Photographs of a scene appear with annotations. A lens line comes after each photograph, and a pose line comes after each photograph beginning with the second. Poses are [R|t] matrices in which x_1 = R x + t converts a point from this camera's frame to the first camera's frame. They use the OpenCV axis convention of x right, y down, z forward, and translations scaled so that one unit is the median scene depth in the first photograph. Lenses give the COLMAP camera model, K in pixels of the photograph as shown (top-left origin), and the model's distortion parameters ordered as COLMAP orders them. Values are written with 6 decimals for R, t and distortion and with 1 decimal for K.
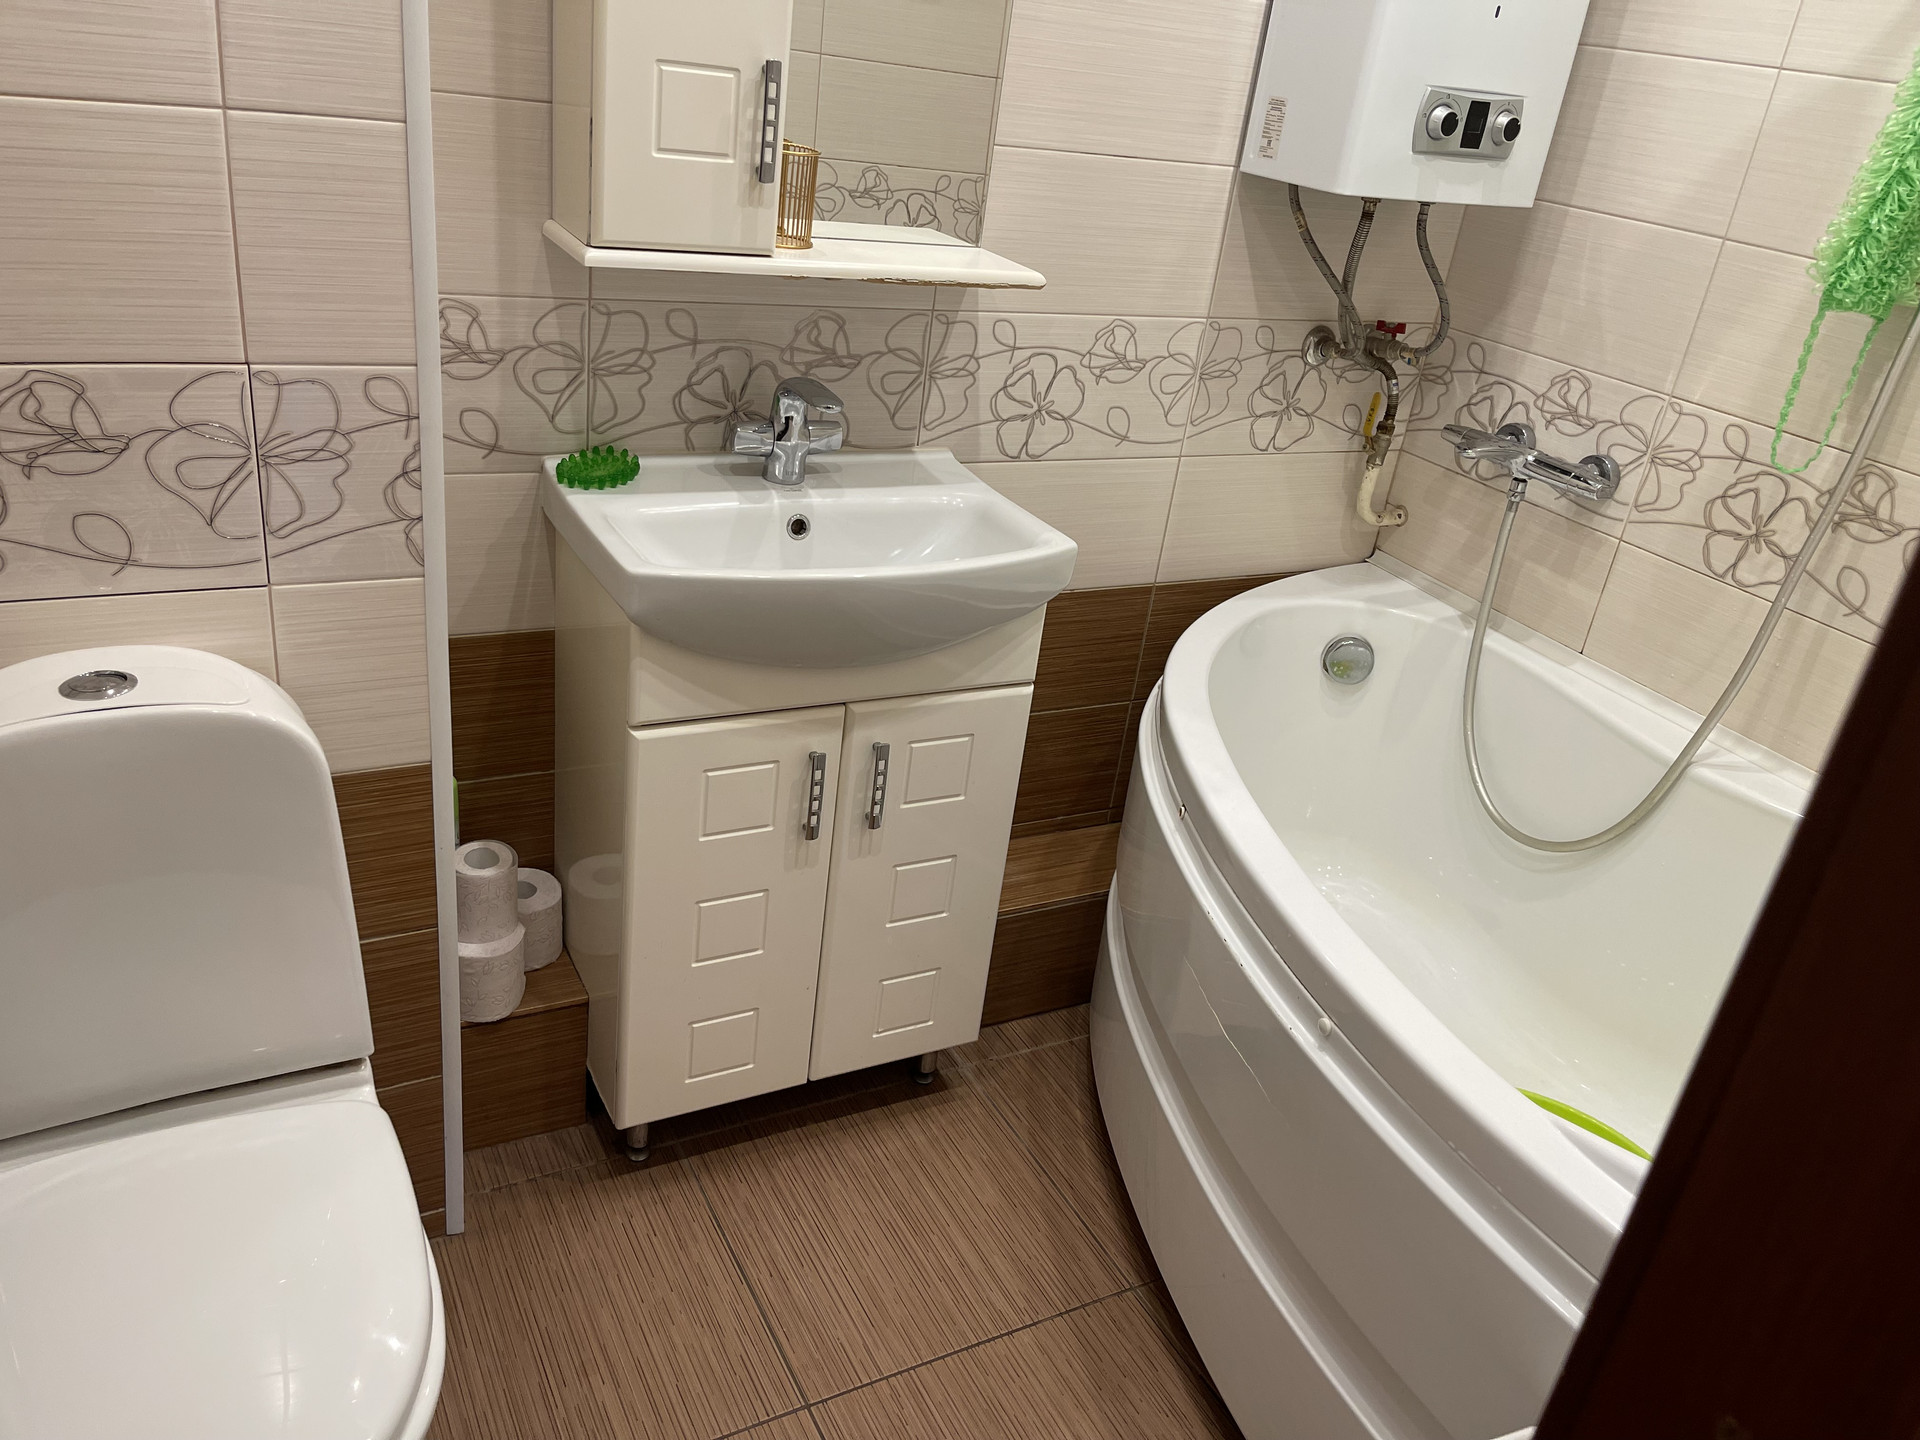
lens RADIAL K [[1443.9, 0, 942.2], [0, 1443.9, 725.1], [0, 0, 1]] dist [0.057710, -0.086498]
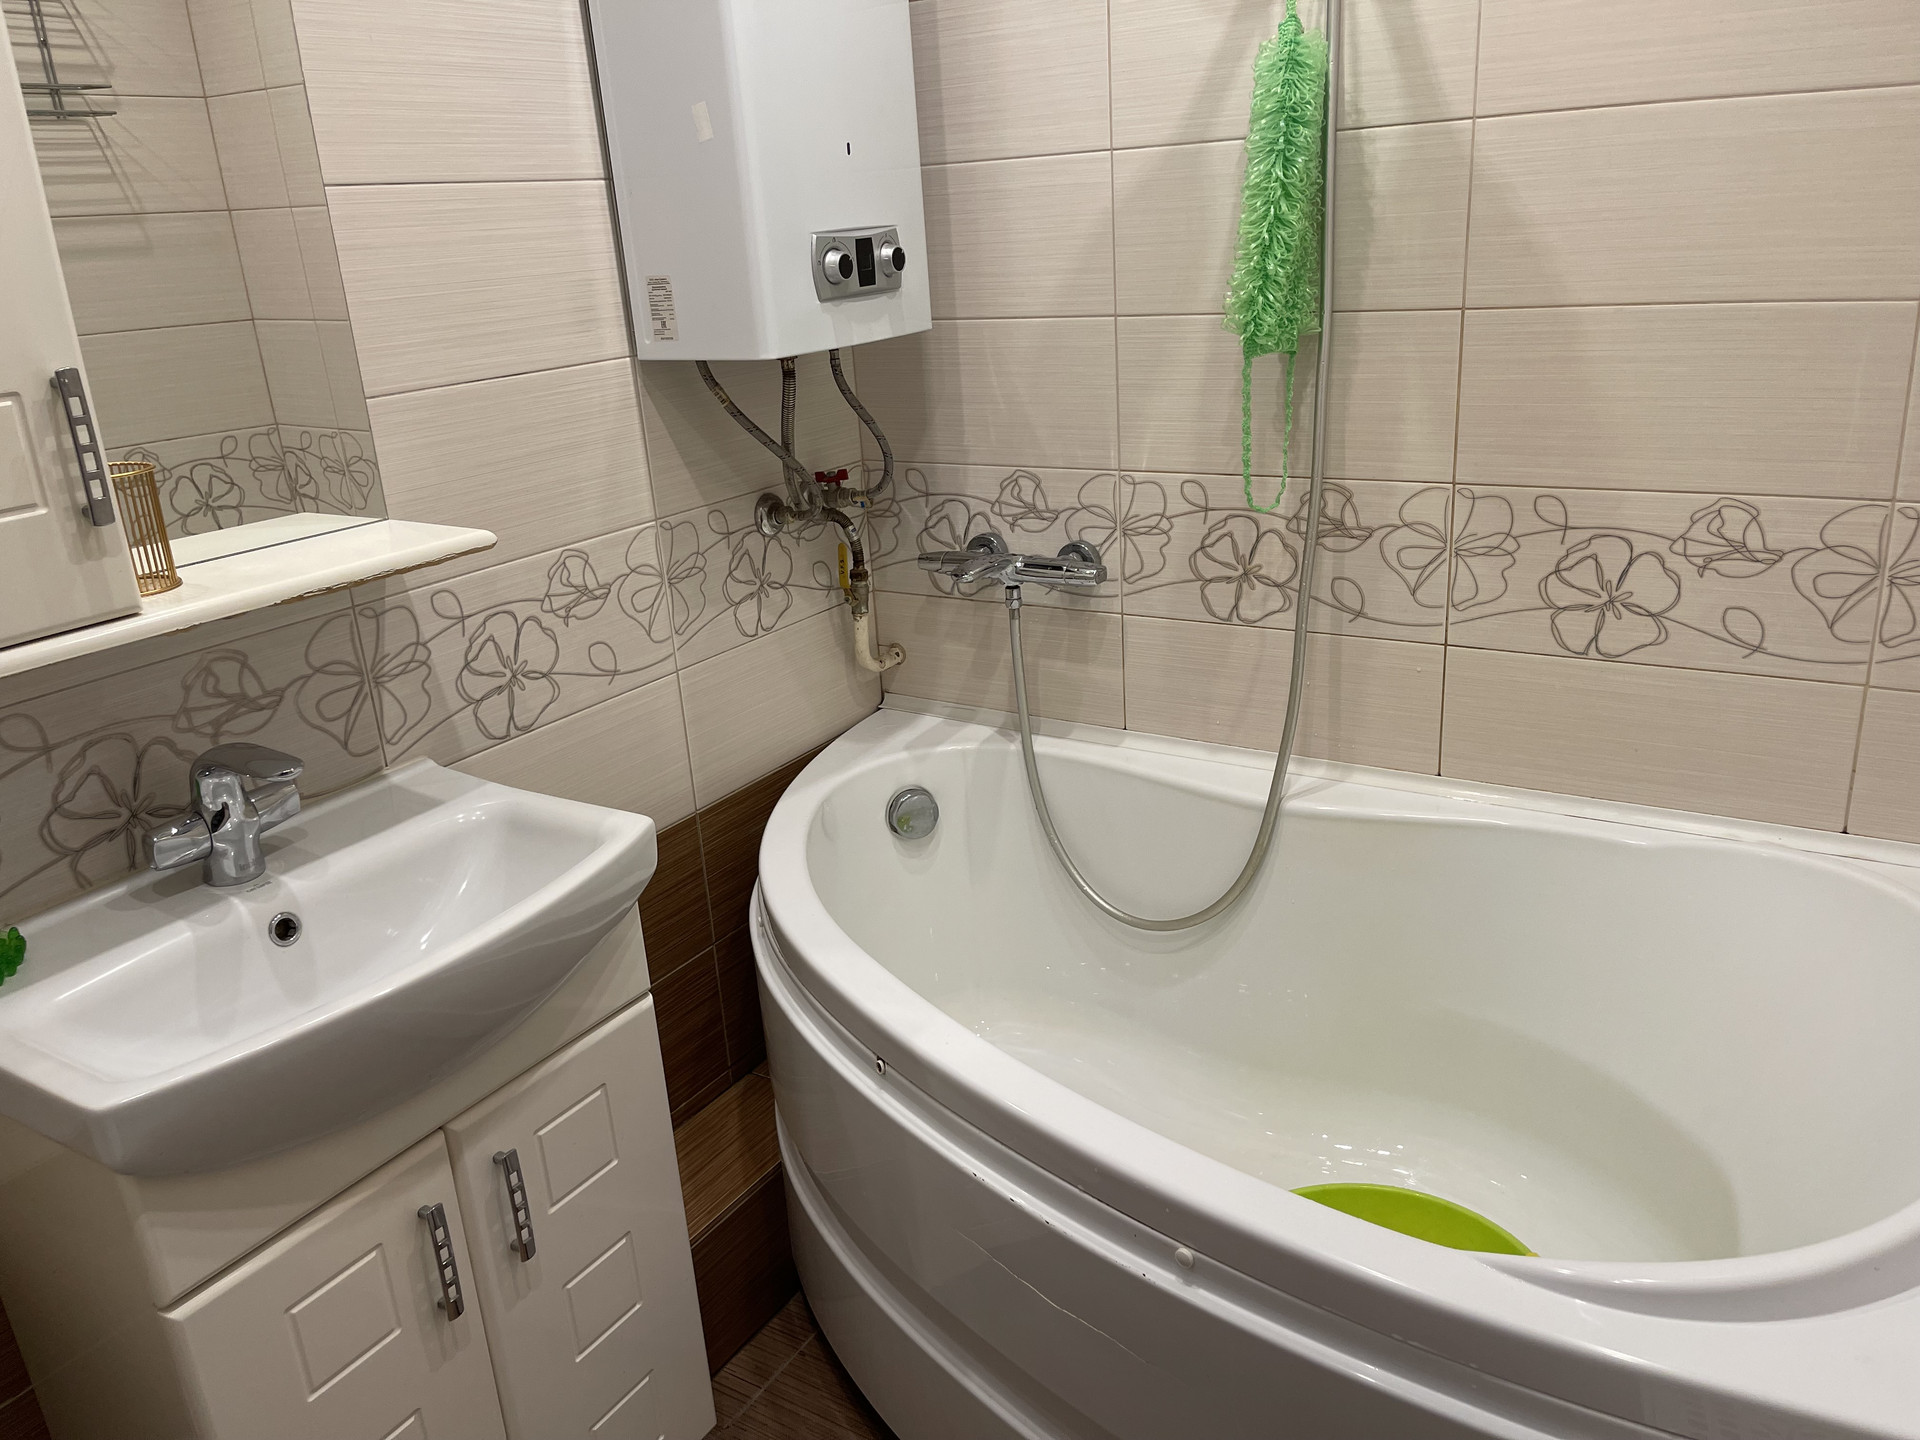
lens RADIAL K [[1443.9, 0, 959.2], [0, 1443.9, 719.5], [0, 0, 1]] dist [0.057710, -0.086498]
pose [[0.849274, -0.329704, 0.412345, -0.073286], [0.369292, 0.929145, -0.017672, -0.090176], [-0.377302, 0.167284, 0.910856, 0.153824]]
